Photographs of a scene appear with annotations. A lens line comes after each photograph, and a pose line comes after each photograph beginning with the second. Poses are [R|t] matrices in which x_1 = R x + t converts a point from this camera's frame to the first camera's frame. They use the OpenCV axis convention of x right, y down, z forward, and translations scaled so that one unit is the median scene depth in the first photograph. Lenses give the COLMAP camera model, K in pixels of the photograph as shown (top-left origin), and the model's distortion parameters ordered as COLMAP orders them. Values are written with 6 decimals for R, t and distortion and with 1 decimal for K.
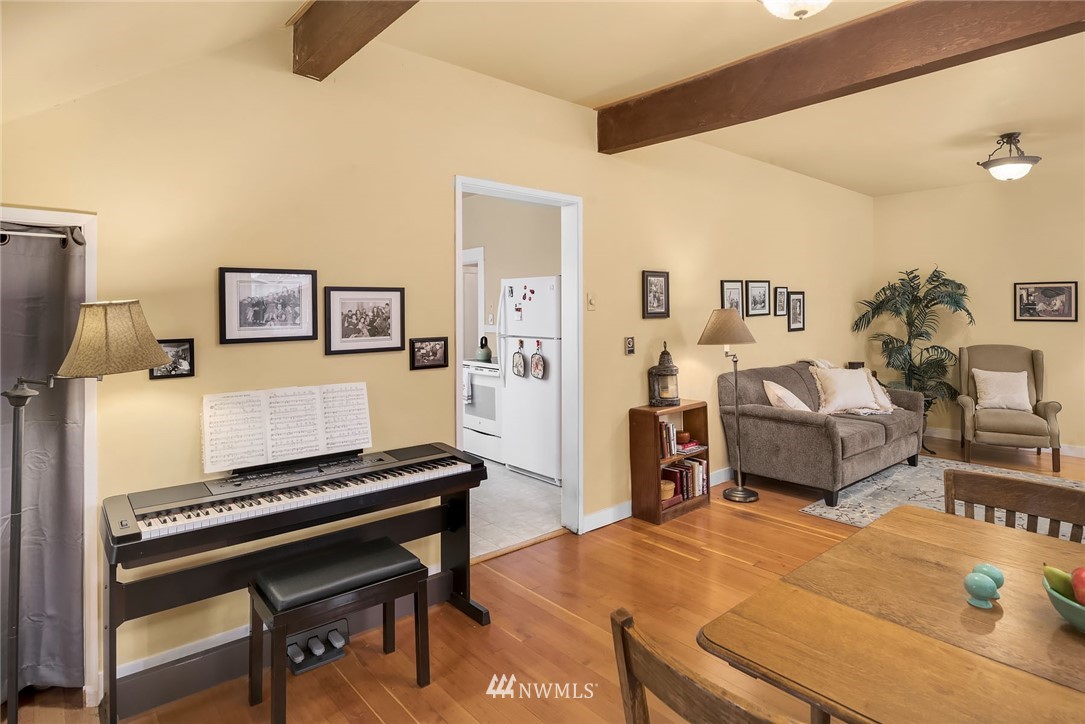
lens RADIAL K [[591.1, 0, 544.2], [0, 591.1, 299.8], [0, 0, 1]] dist [-0.025289, 0.000571]
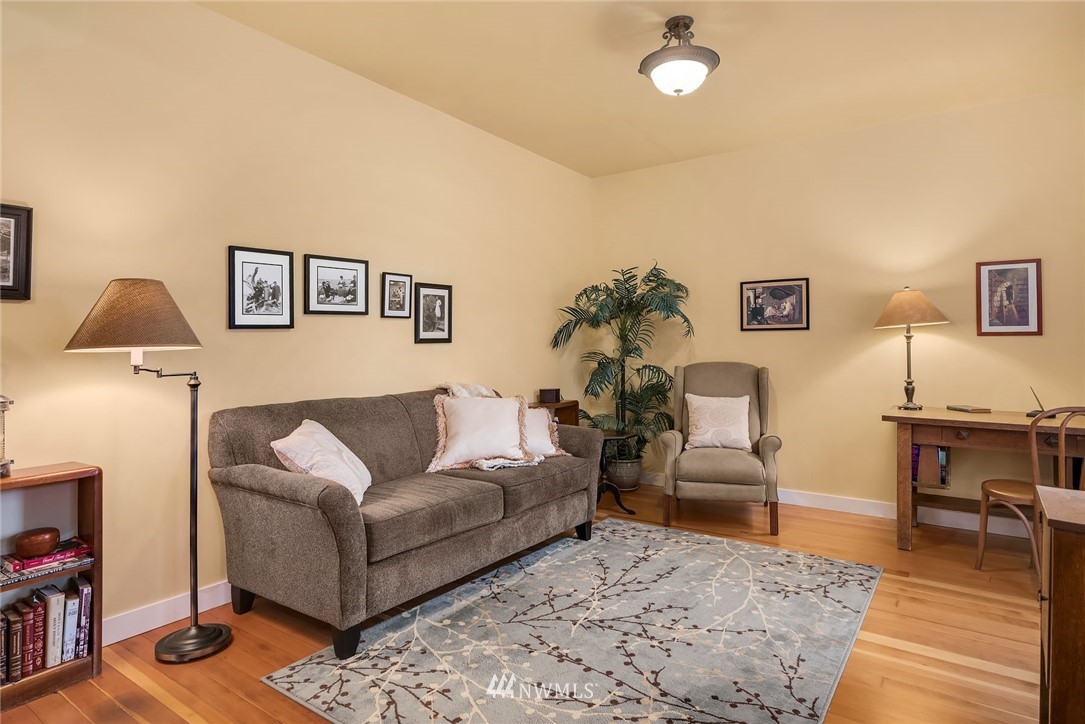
lens RADIAL K [[586.2, 0, 539.1], [0, 586.2, 326.8], [0, 0, 1]] dist [-0.004510, -0.000481]
pose [[0.973736, 0.002130, 0.227669, 0.389809], [0.002634, 0.999784, -0.020621, 0.048455], [-0.227664, 0.020679, 0.973520, 0.319290]]
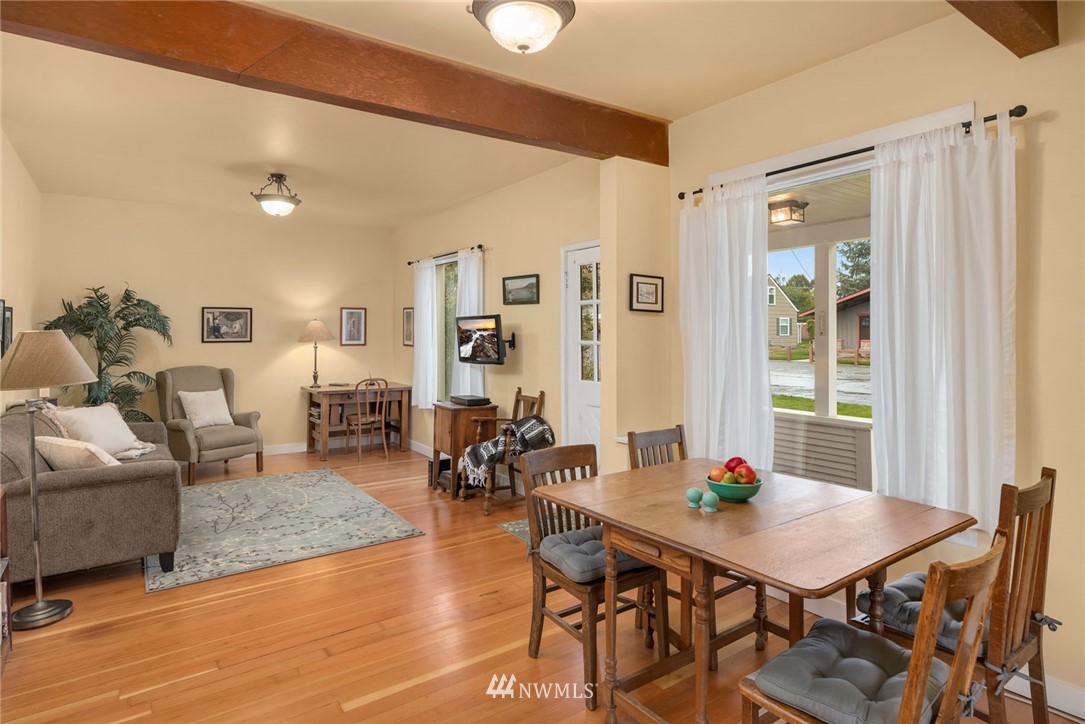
lens RADIAL K [[586.2, 0, 539.1], [0, 586.2, 326.8], [0, 0, 1]] dist [-0.004510, -0.000481]
pose [[0.108632, 0.005519, 0.994067, -0.196441], [-0.011583, 0.999924, -0.004285, 0.004923], [-0.994015, -0.011048, 0.108688, 0.287123]]
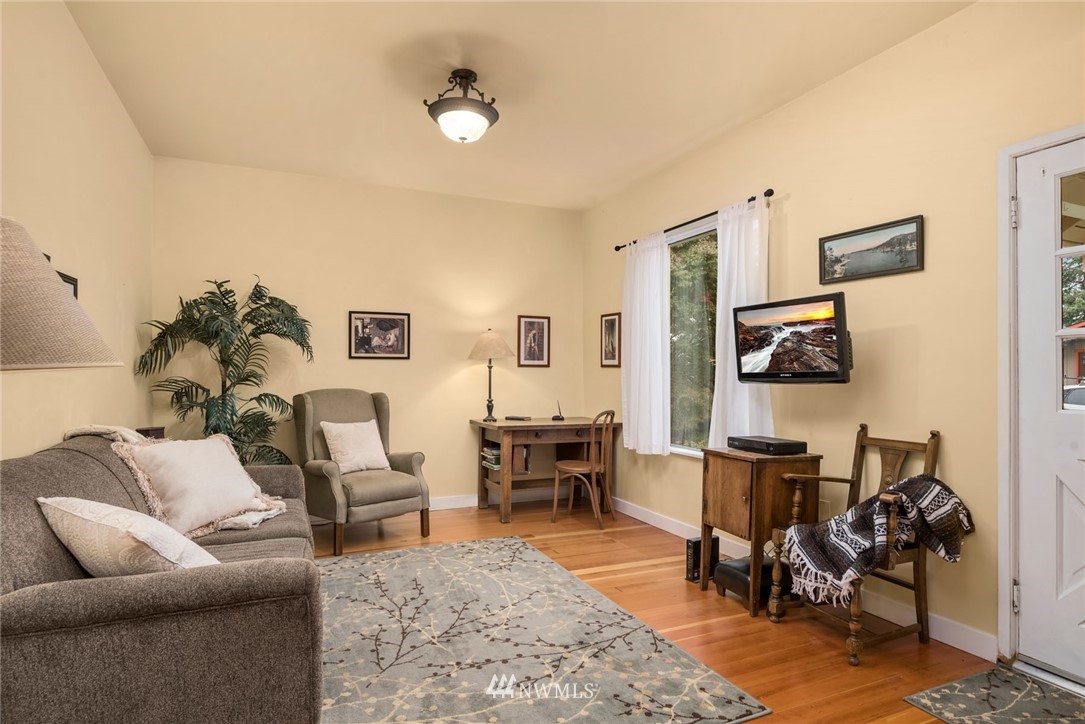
lens RADIAL K [[593.7, 0, 543.5], [0, 593.7, 381.1], [0, 0, 1]] dist [-0.001924, -0.000046]
pose [[0.301526, -0.014059, 0.953354, 0.117466], [-0.013683, 0.999725, 0.019070, 0.050529], [-0.953360, -0.018795, 0.301251, 0.525924]]
